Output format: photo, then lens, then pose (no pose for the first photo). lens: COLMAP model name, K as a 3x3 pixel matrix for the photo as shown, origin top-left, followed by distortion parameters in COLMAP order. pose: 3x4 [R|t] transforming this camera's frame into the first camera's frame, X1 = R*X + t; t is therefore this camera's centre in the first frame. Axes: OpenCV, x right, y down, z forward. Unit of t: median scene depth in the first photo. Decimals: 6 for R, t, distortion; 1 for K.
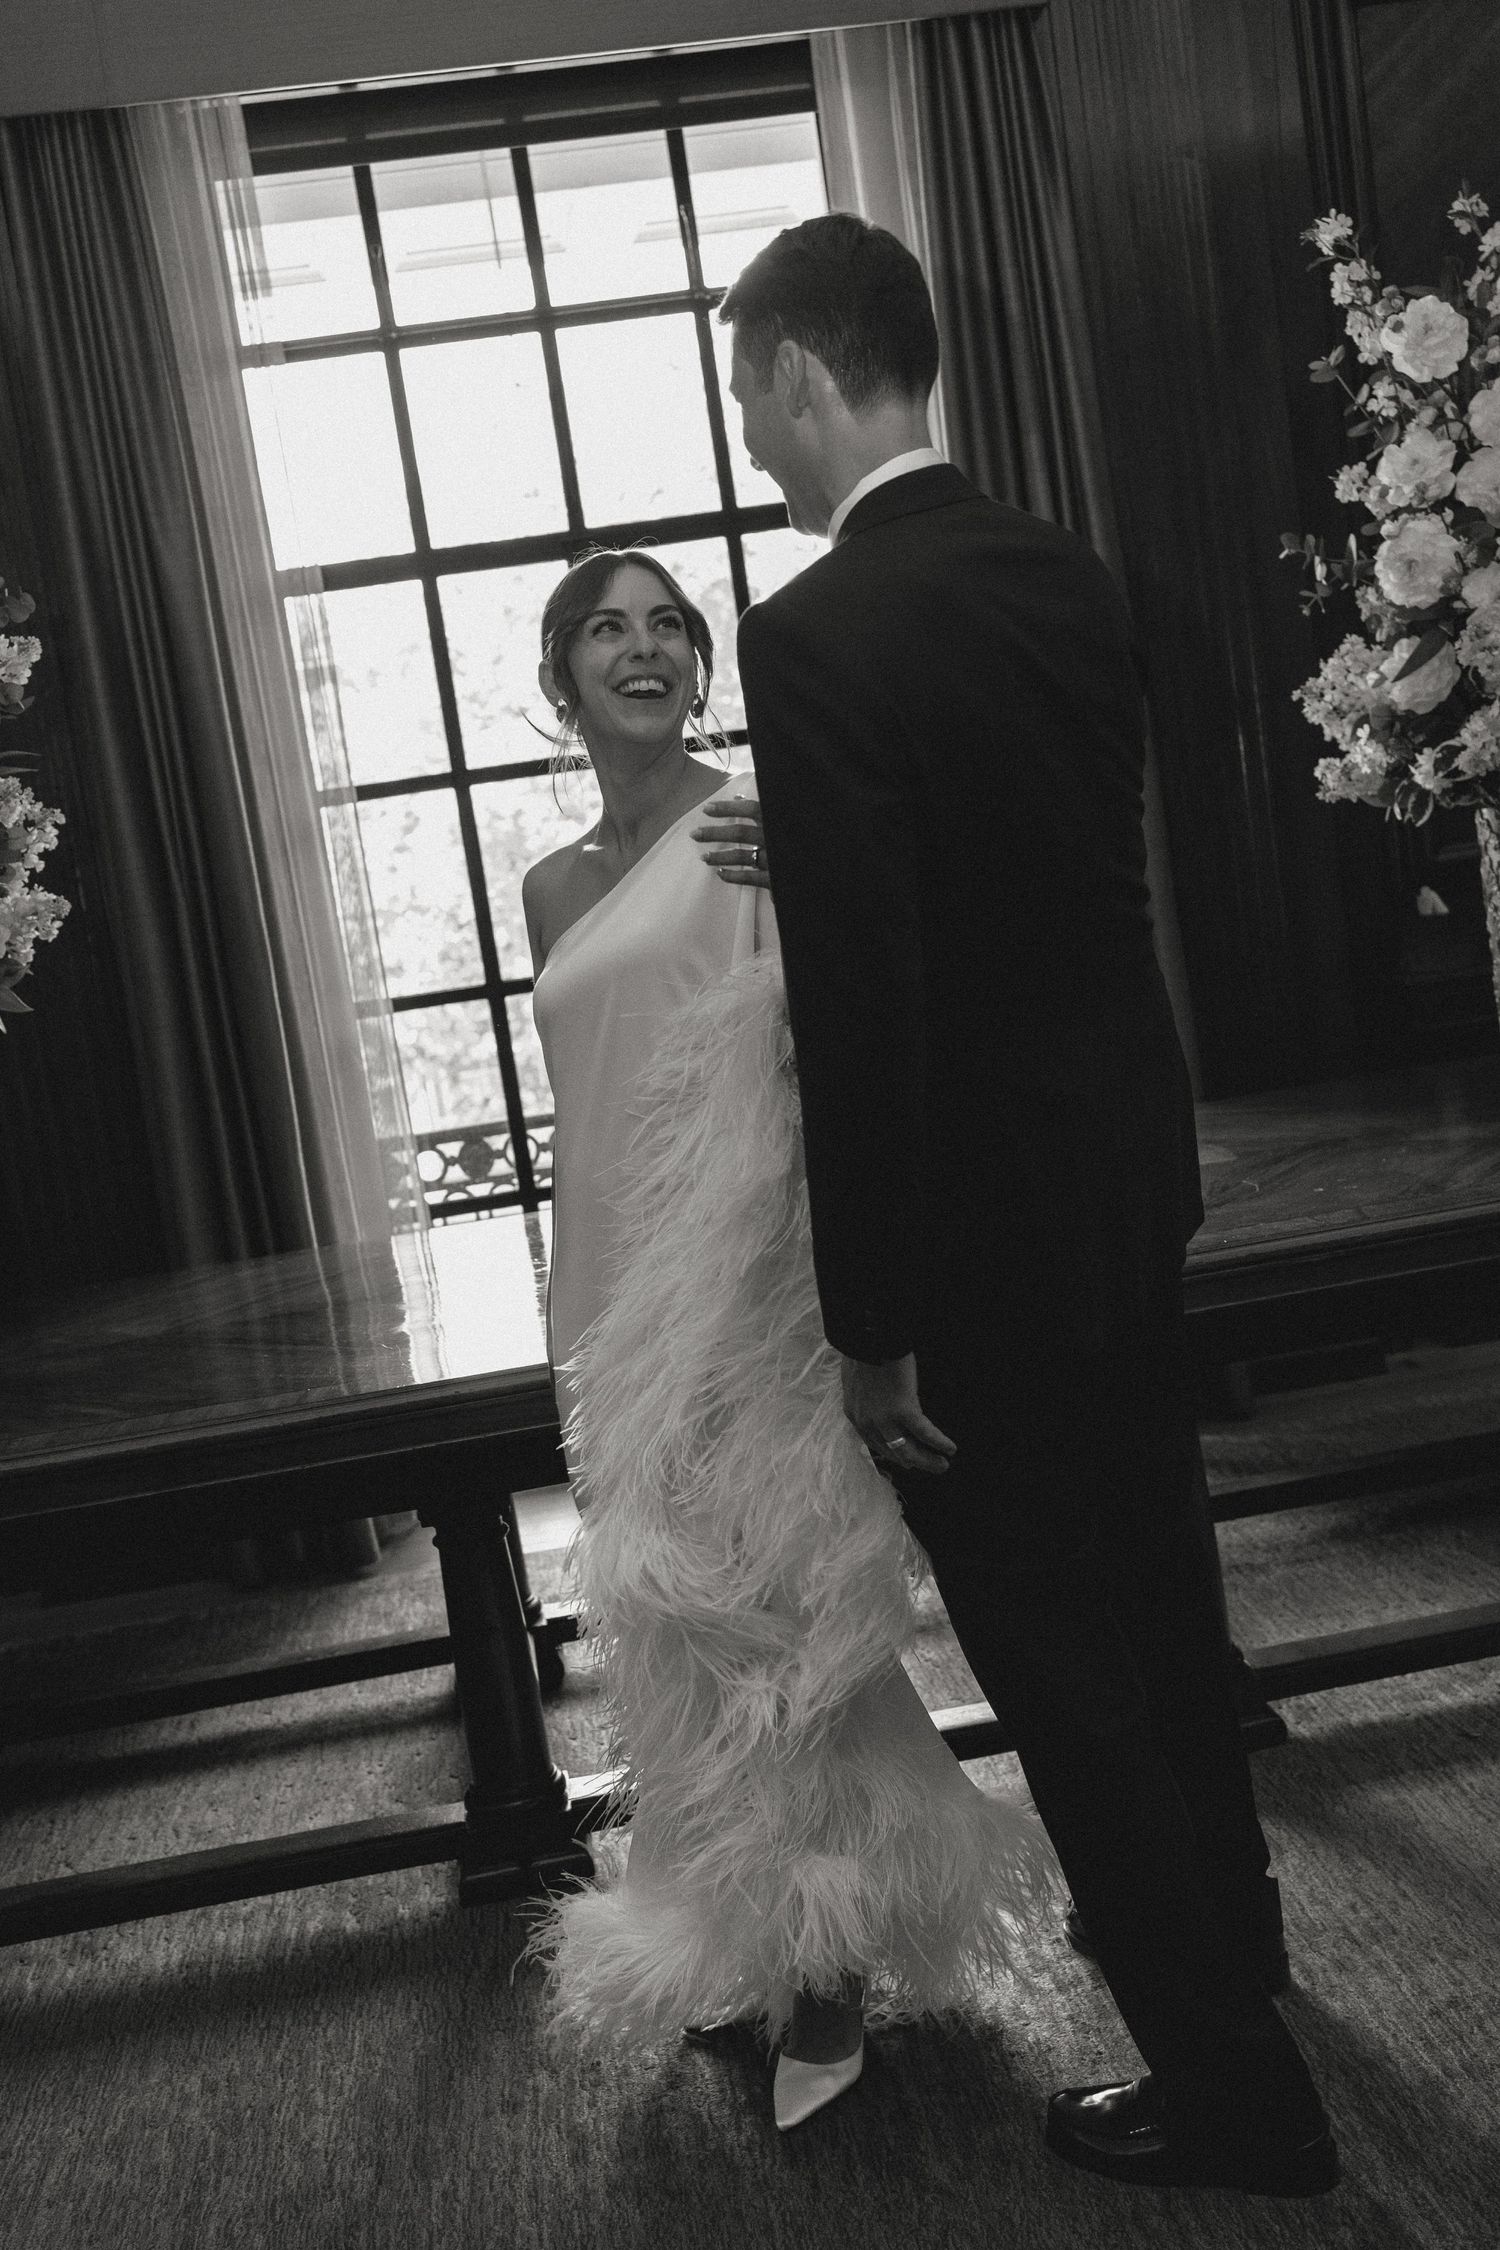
lens RADIAL K [[2328.1, 0, 753.6], [0, 2328.1, 1122.2], [0, 0, 1]] dist [0.047060, 0.000000]
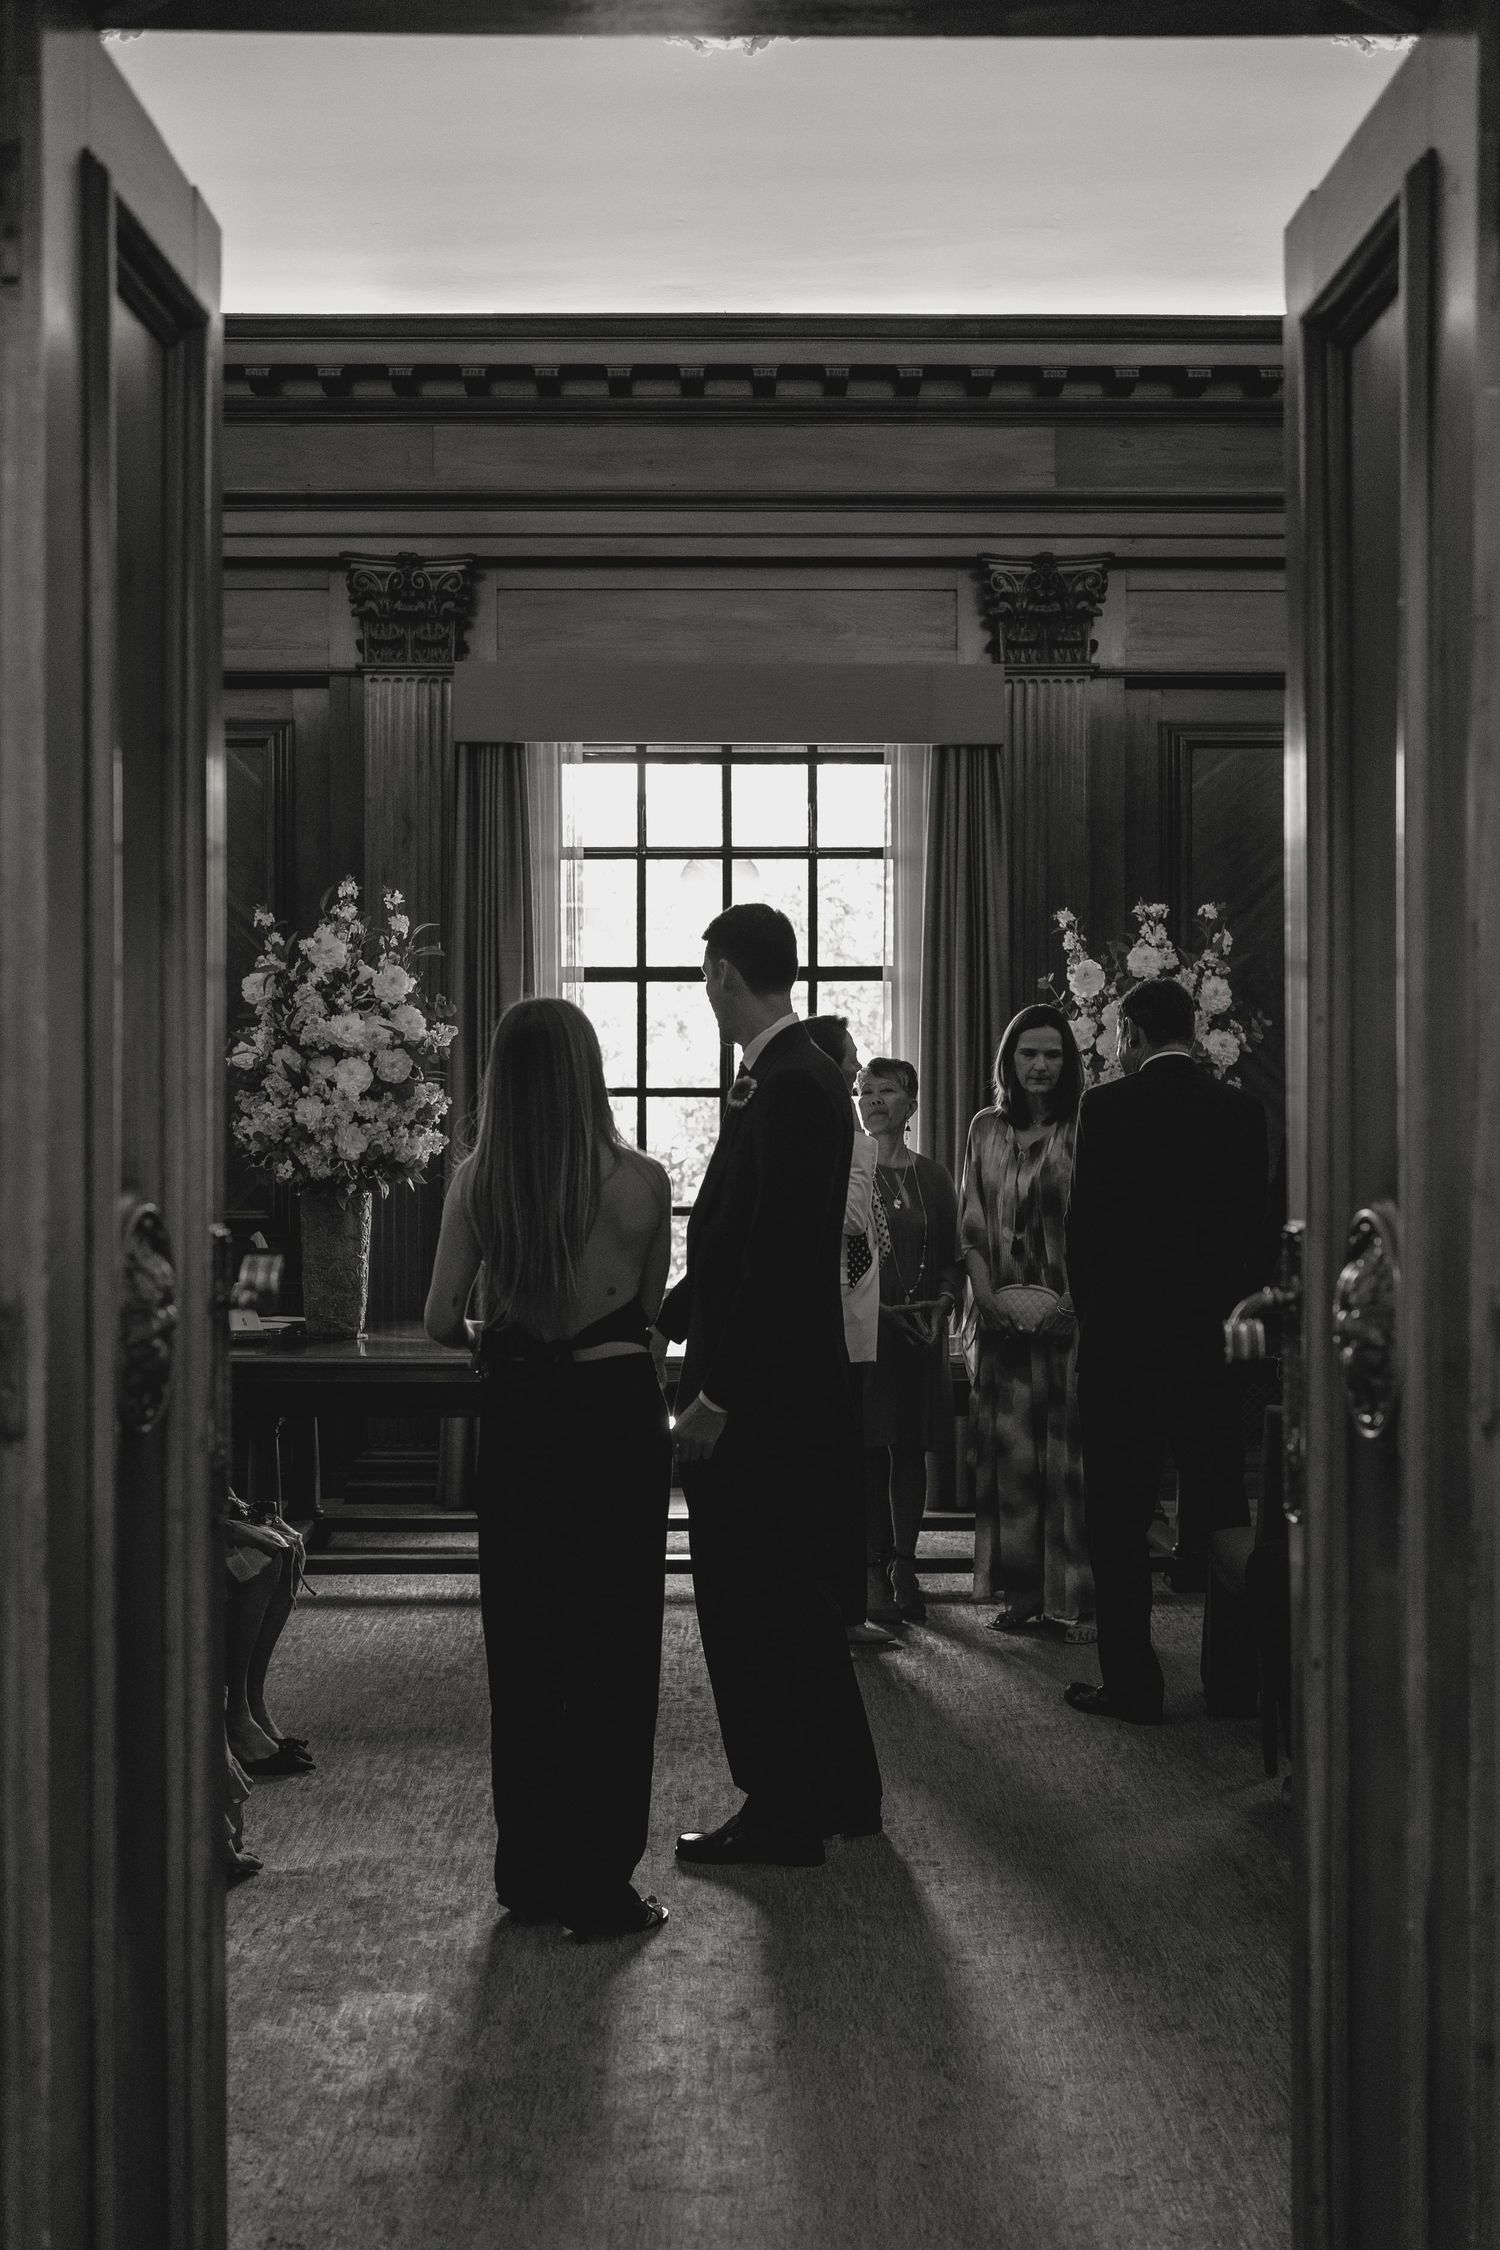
lens RADIAL K [[2328.1, 0, 747.3], [0, 2328.1, 1118.2], [0, 0, 1]] dist [0.047060, 0.000000]
pose [[0.984786, 0.145934, -0.094335, 0.148423], [-0.156124, 0.981413, -0.111594, 0.068051], [0.076296, 0.124624, 0.989266, -0.885045]]
